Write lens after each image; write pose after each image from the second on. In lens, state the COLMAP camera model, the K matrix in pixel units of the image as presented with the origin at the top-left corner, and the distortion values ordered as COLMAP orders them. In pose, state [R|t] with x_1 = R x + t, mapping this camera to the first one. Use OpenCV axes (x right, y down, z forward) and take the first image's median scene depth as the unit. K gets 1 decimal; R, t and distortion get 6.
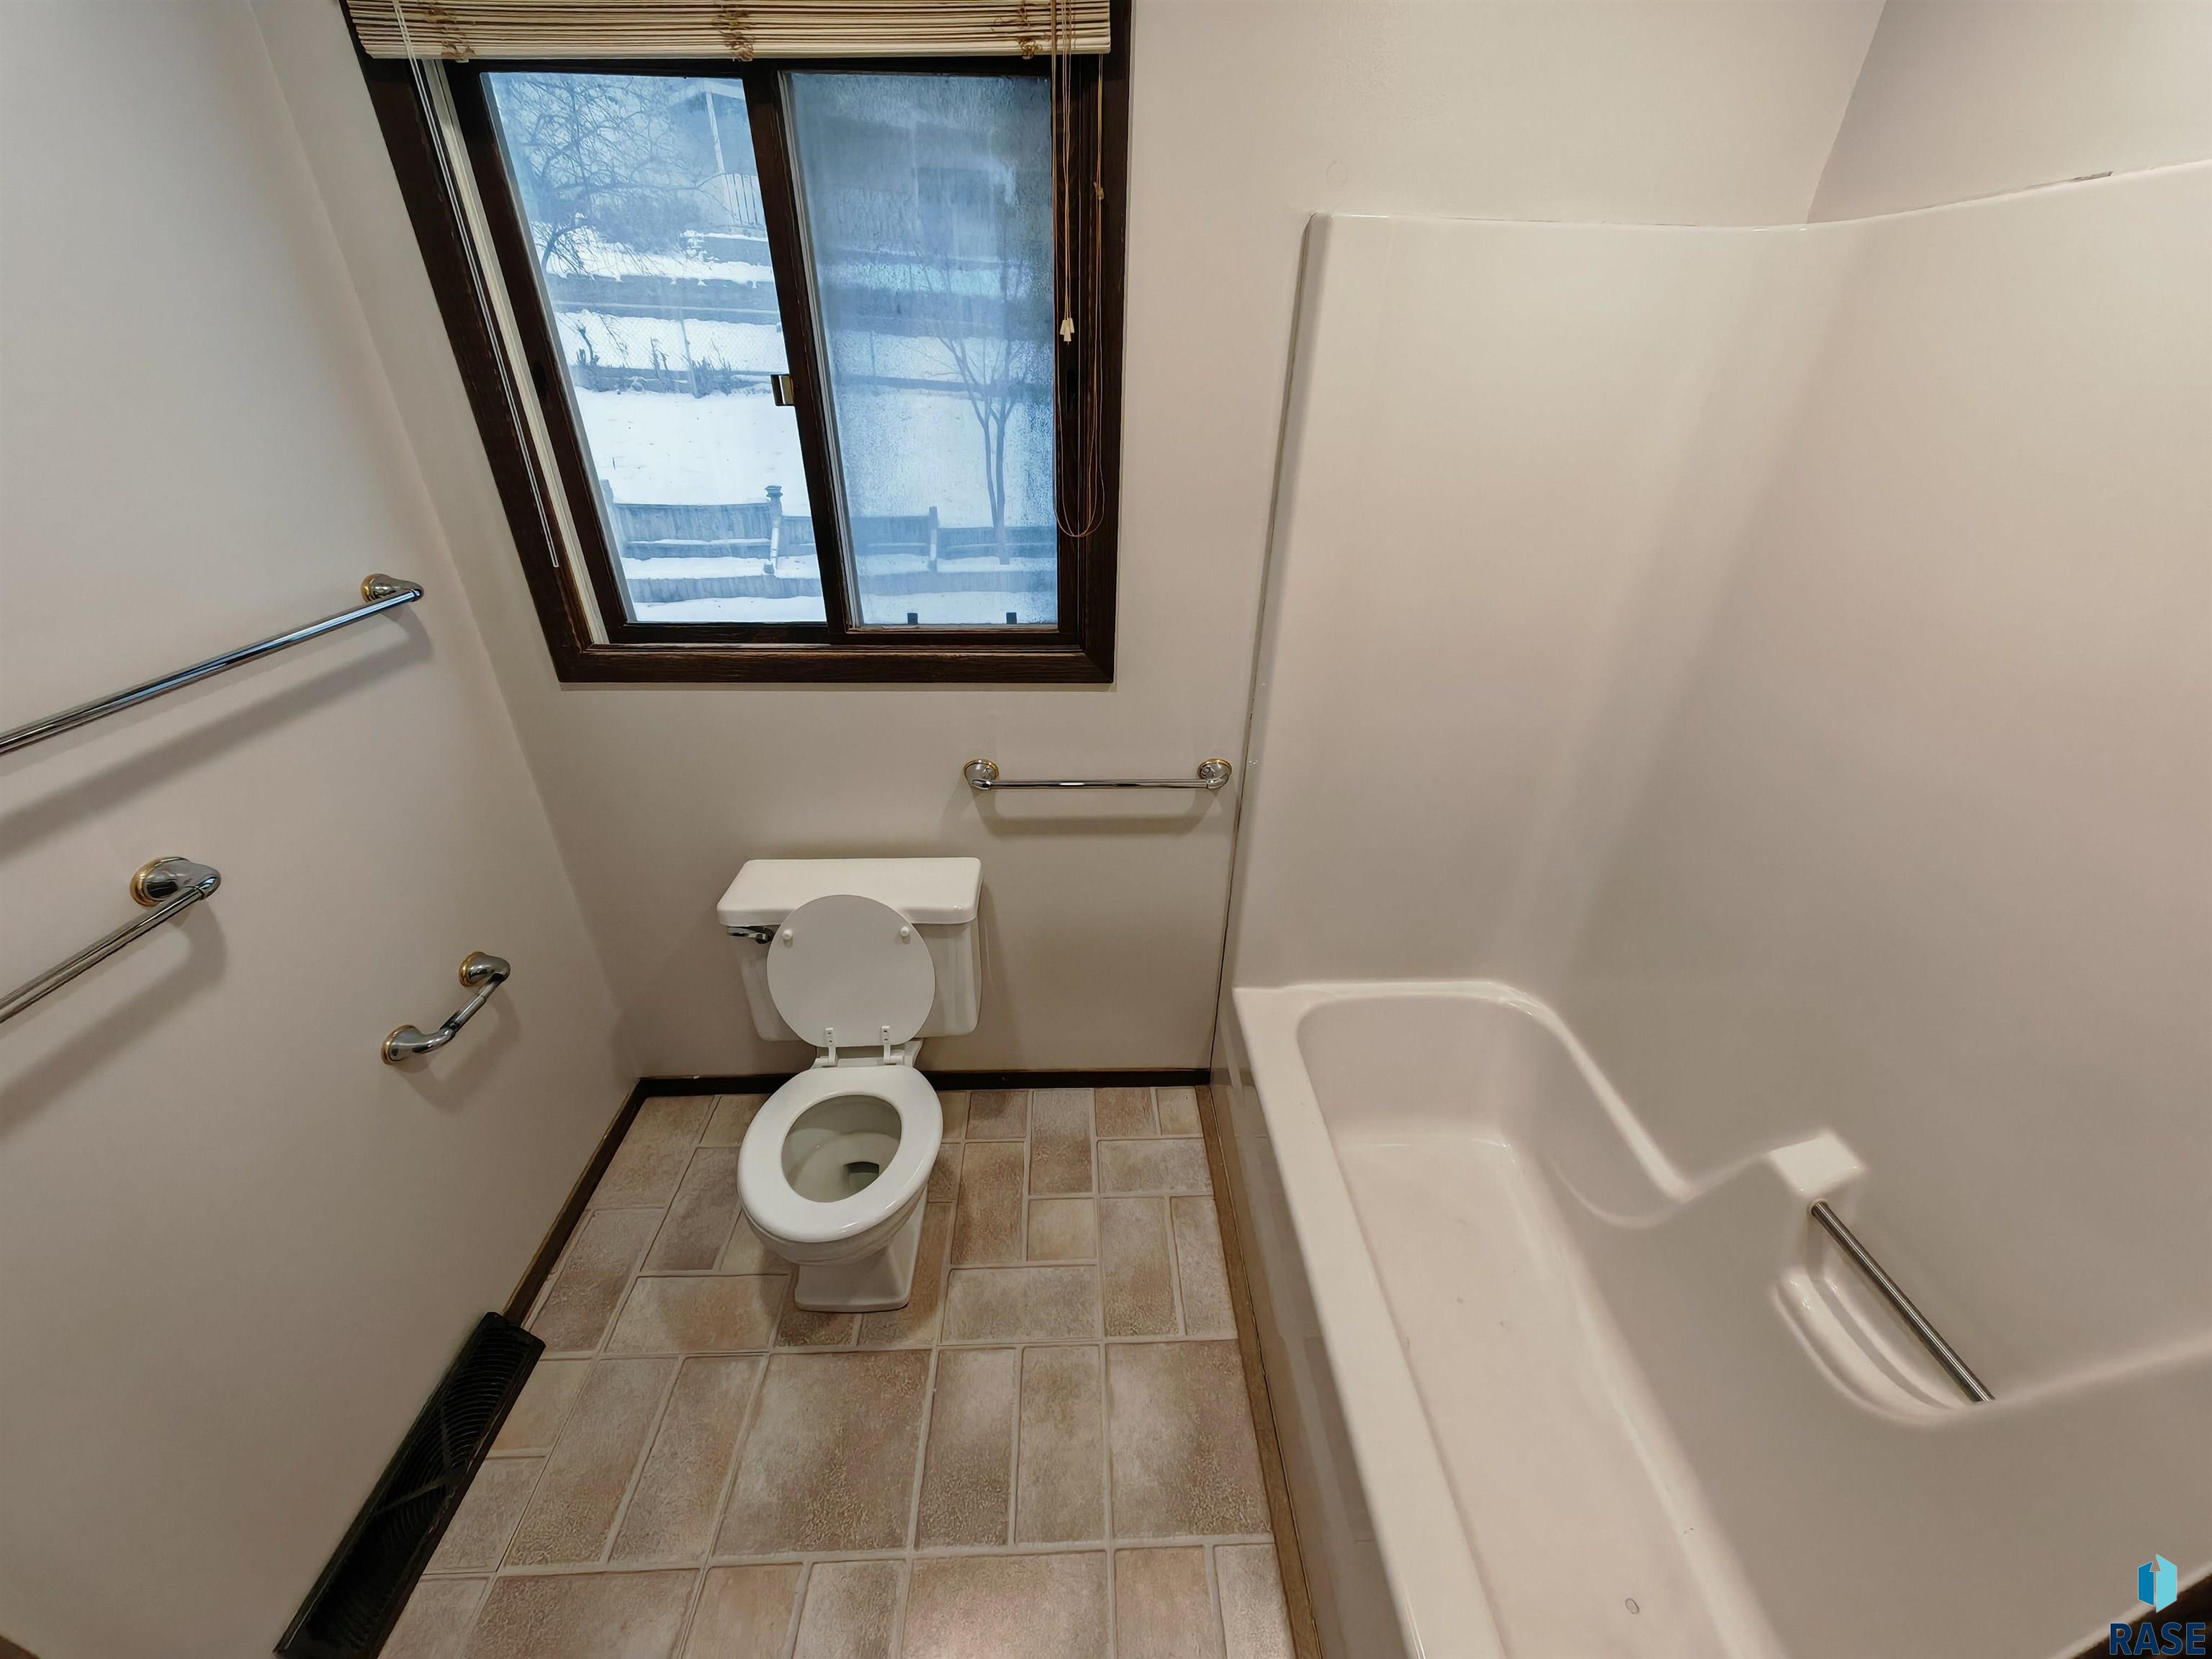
lens RADIAL K [[827.2, 0, 1098.1], [0, 827.2, 829.3], [0, 0, 1]] dist [0.003528, 0.000375]
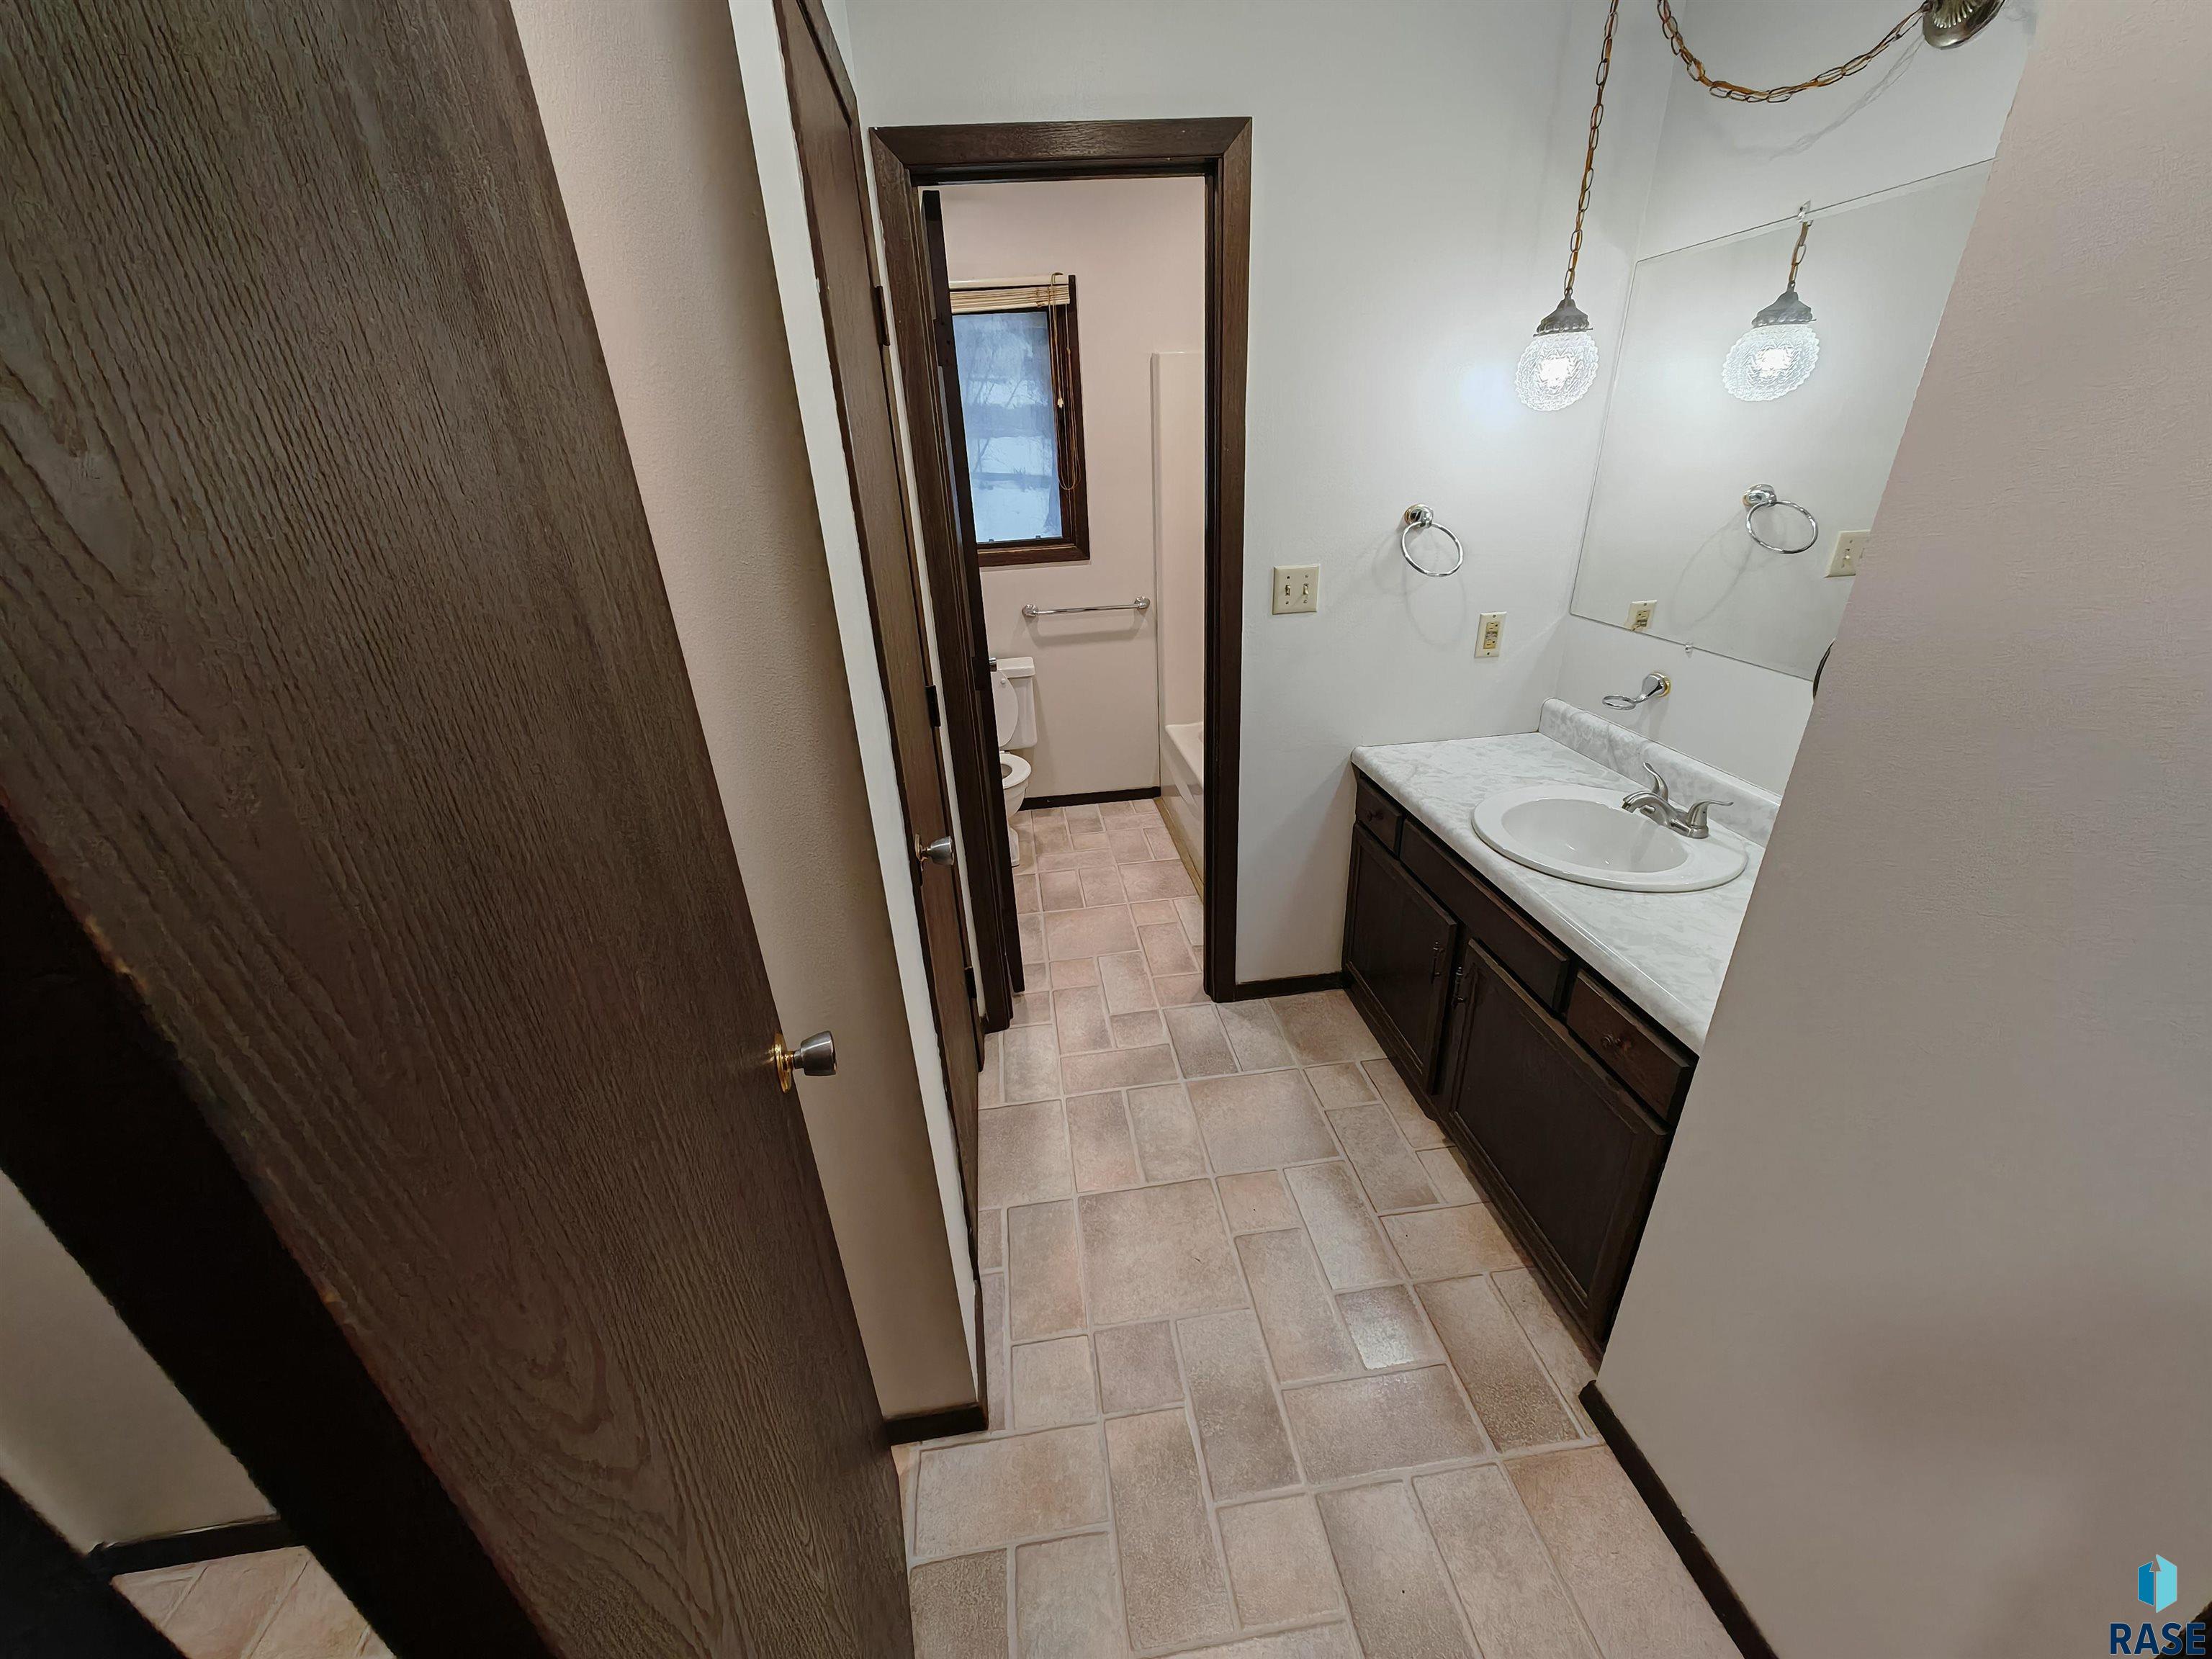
lens RADIAL K [[827.2, 0, 1101.8], [0, 827.2, 831.7], [0, 0, 1]] dist [0.003528, 0.000375]
pose [[0.993801, -0.096251, 0.055630, -0.132775], [0.101158, 0.990476, -0.093401, 0.696717], [-0.046110, 0.098450, 0.994073, -1.025109]]
